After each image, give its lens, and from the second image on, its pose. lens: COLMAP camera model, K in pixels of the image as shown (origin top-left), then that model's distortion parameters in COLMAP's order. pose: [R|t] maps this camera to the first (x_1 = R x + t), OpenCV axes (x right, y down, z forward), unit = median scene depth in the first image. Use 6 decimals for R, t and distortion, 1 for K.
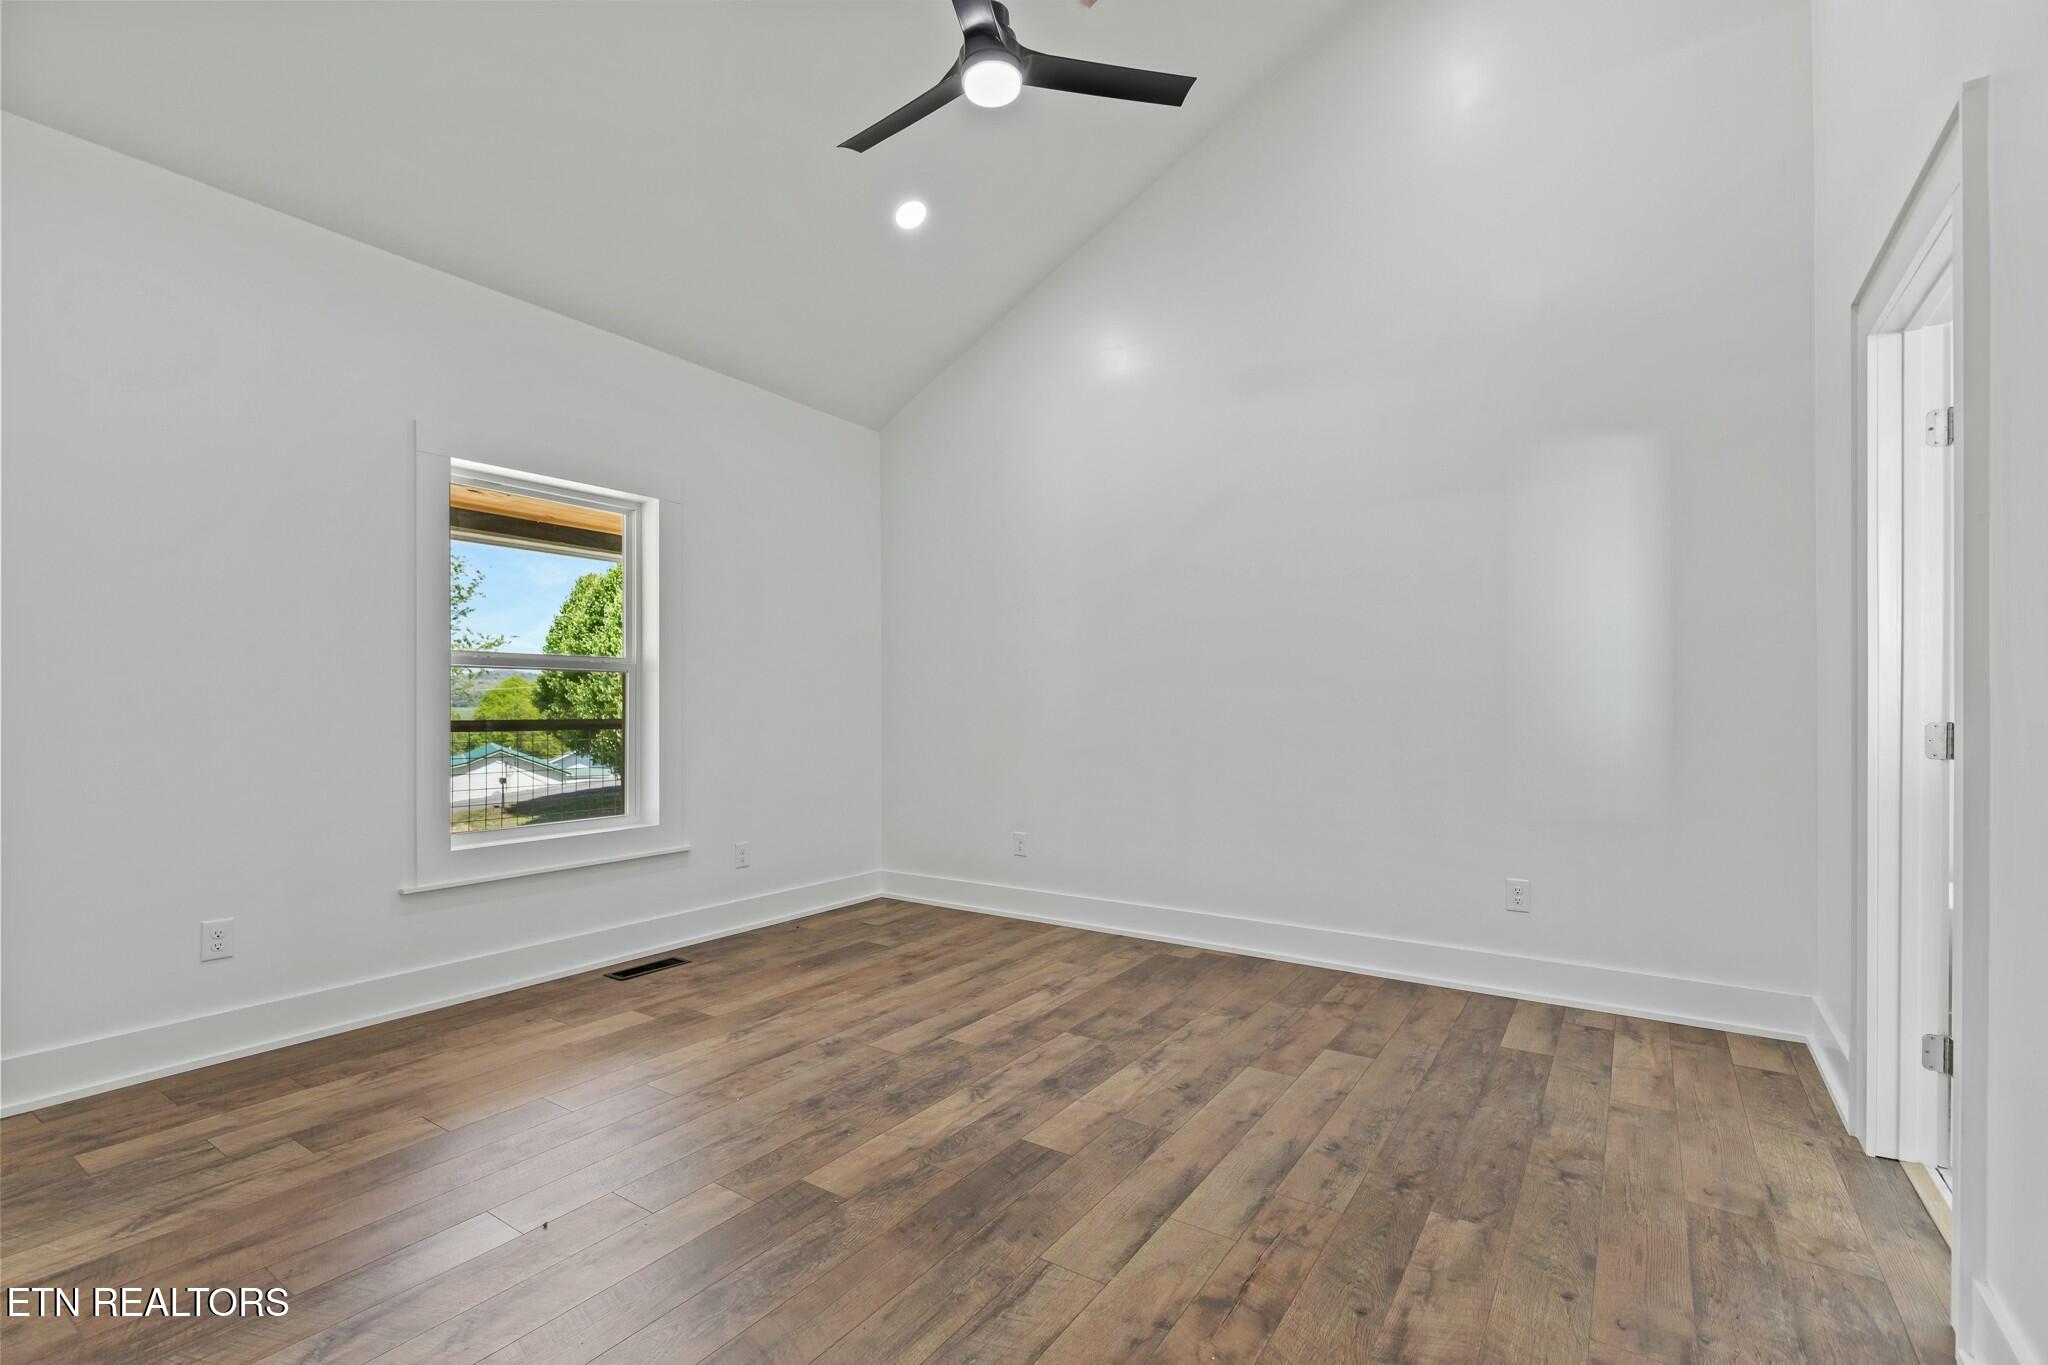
lens RADIAL K [[926.8, 0, 1021.3], [0, 926.8, 703.0], [0, 0, 1]] dist [0.014756, -0.006575]
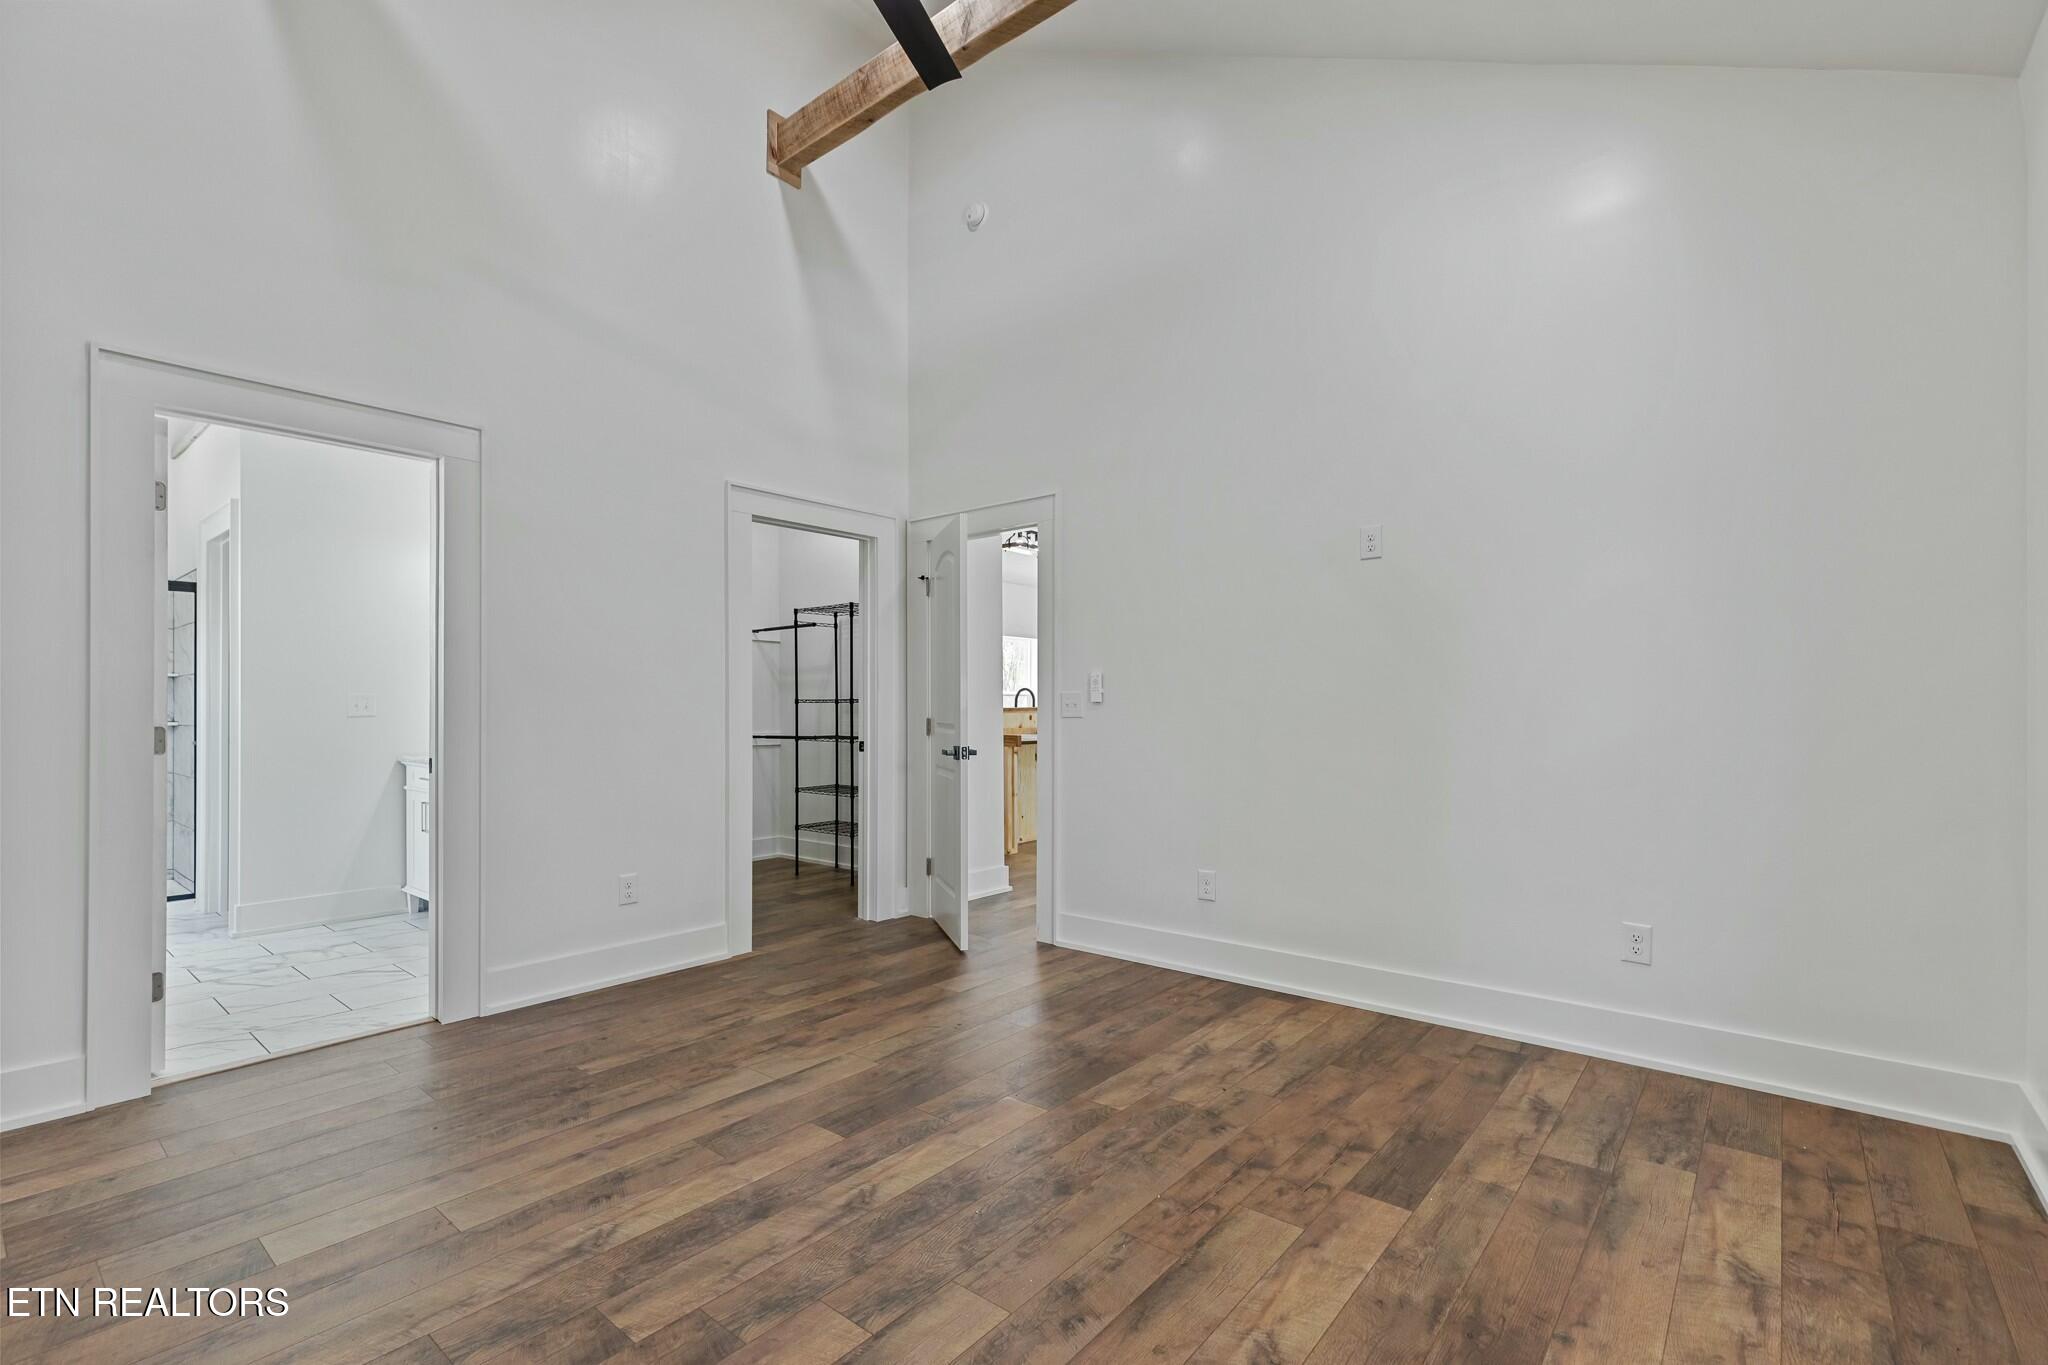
lens RADIAL K [[920.0, 0, 1025.7], [0, 920.0, 702.1], [0, 0, 1]] dist [0.013698, -0.000865]
pose [[-0.995754, 0.001742, 0.092035, -0.280384], [0.000646, 0.999929, -0.011934, 0.004697], [-0.092049, -0.011824, -0.995684, 1.929525]]
